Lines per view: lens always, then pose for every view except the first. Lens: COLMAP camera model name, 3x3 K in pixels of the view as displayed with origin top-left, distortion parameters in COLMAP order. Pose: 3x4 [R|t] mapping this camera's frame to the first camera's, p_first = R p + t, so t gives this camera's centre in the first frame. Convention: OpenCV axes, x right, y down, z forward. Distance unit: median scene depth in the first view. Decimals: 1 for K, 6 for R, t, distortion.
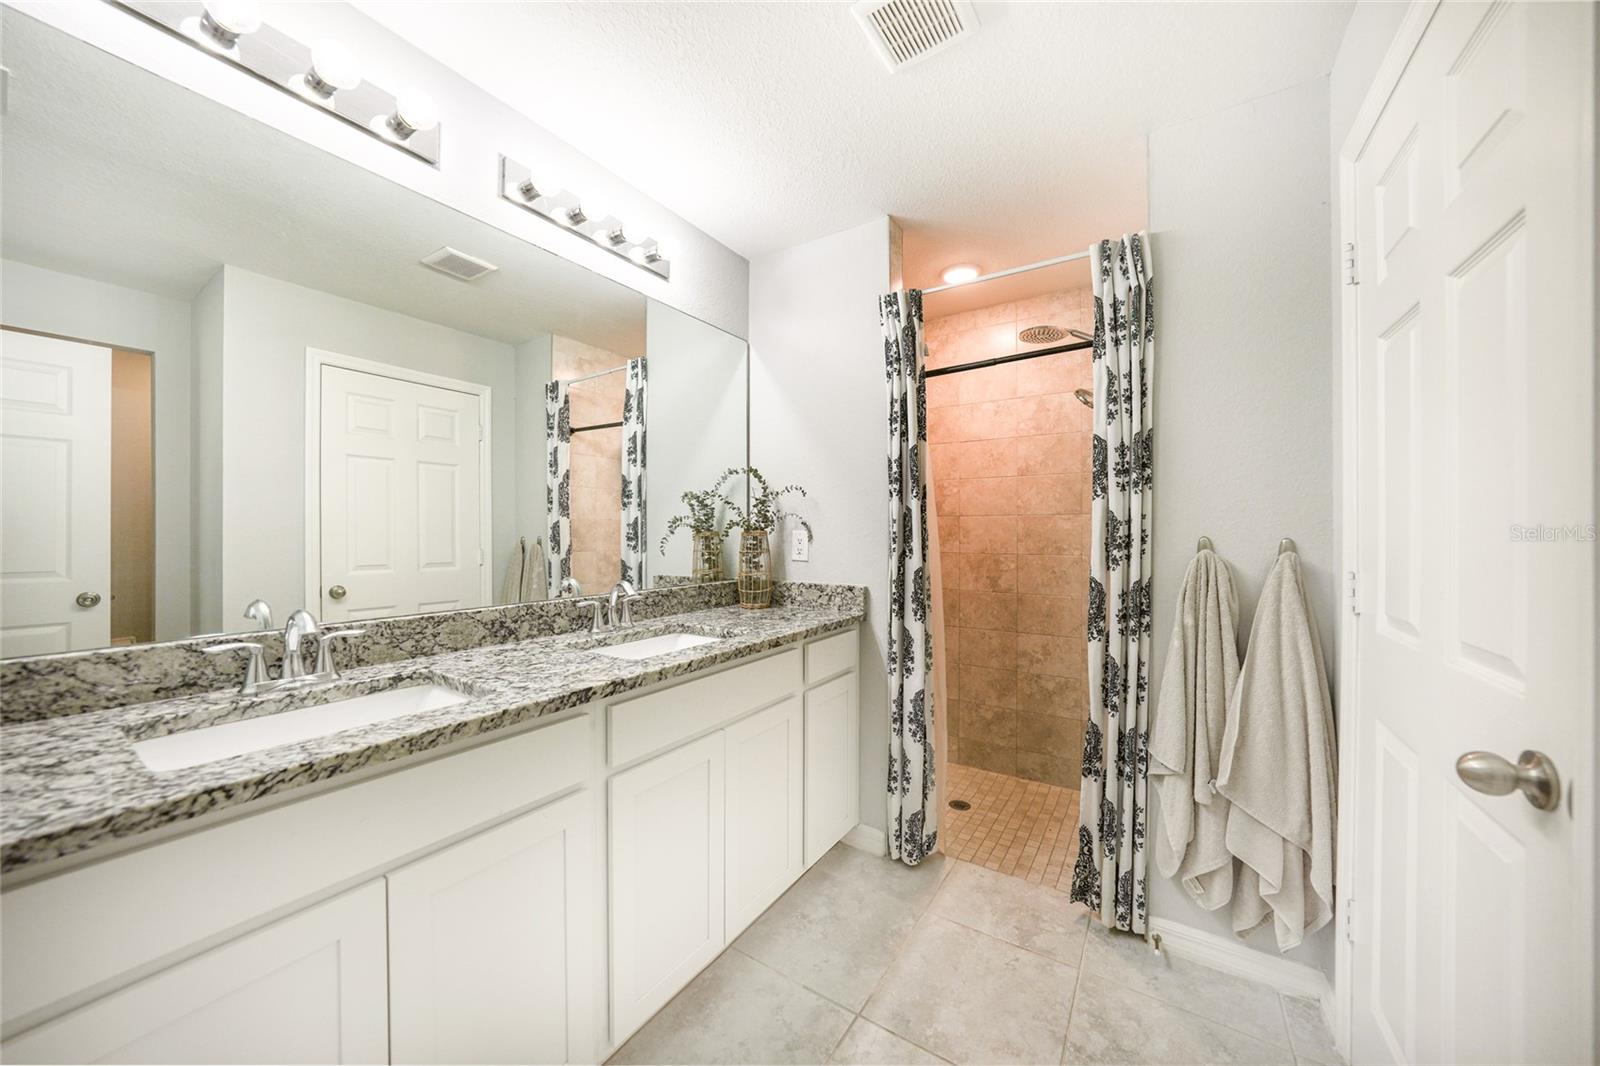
lens RADIAL K [[561.2, 0, 792.3], [0, 561.2, 541.4], [0, 0, 1]] dist [-0.027121, 0.006012]
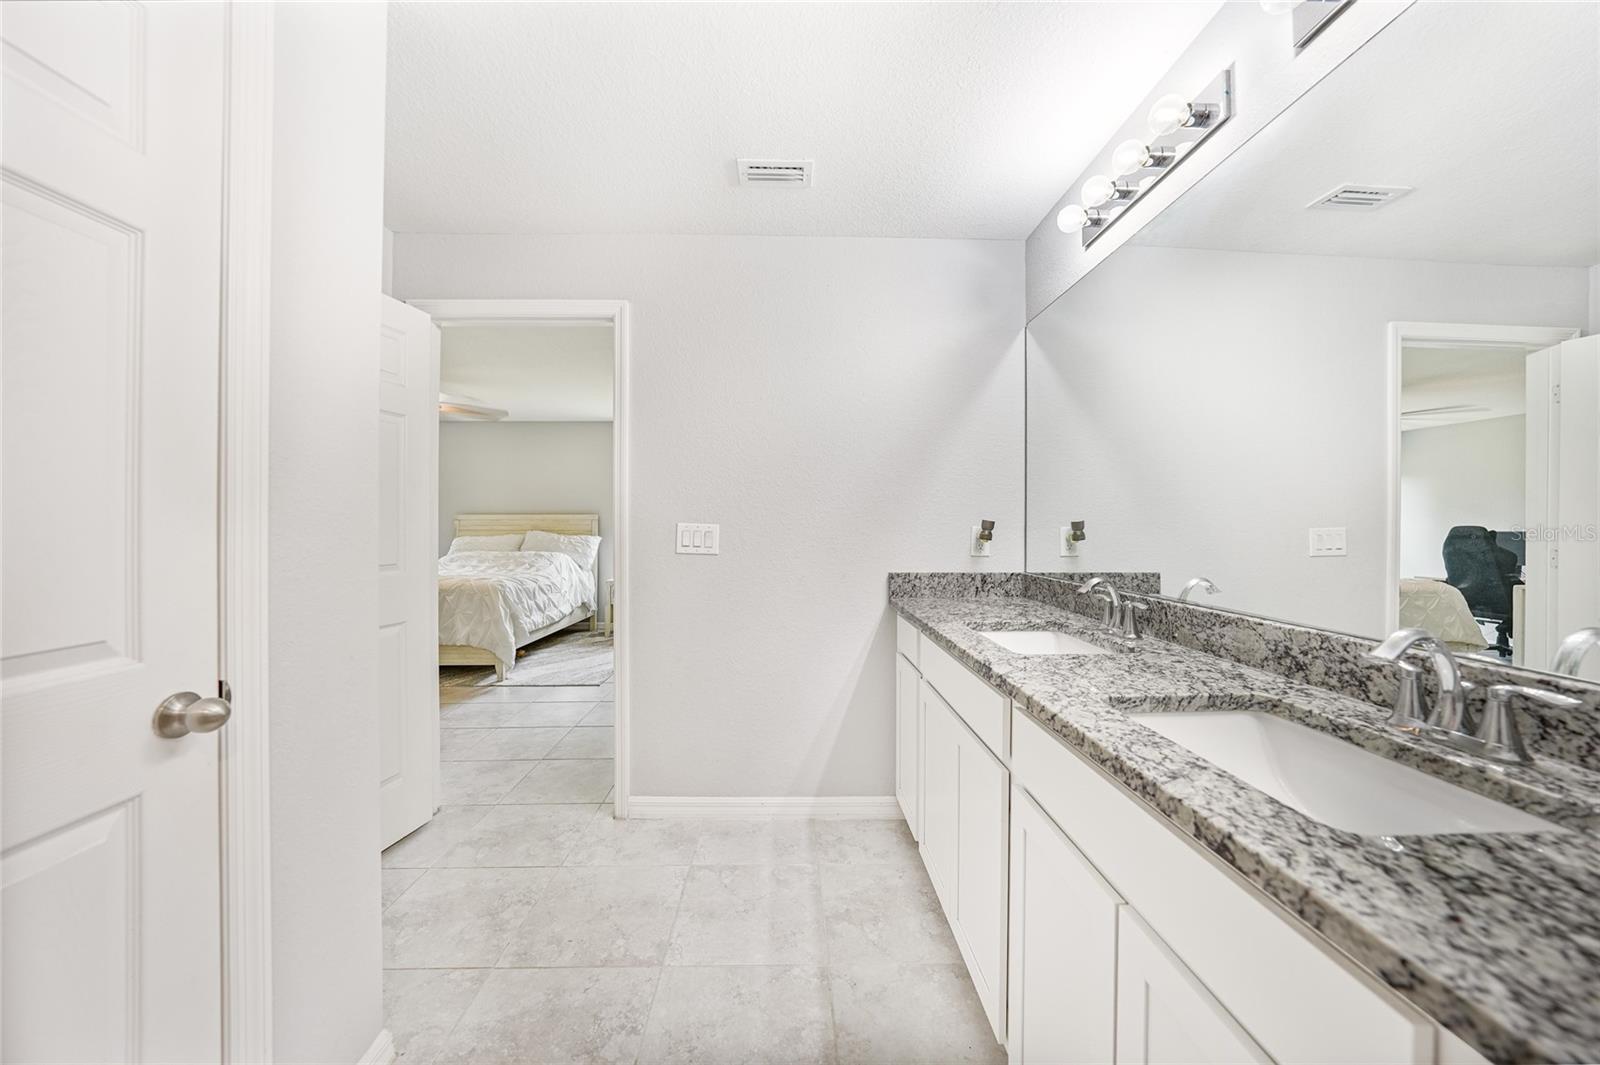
lens RADIAL K [[561.2, 0, 811.9], [0, 561.2, 521.2], [0, 0, 1]] dist [-0.027121, 0.006012]
pose [[-0.821146, -0.015641, -0.570503, 0.381595], [-0.019933, 0.999801, 0.001280, -0.005903], [0.570369, 0.012423, -0.821294, 1.211642]]
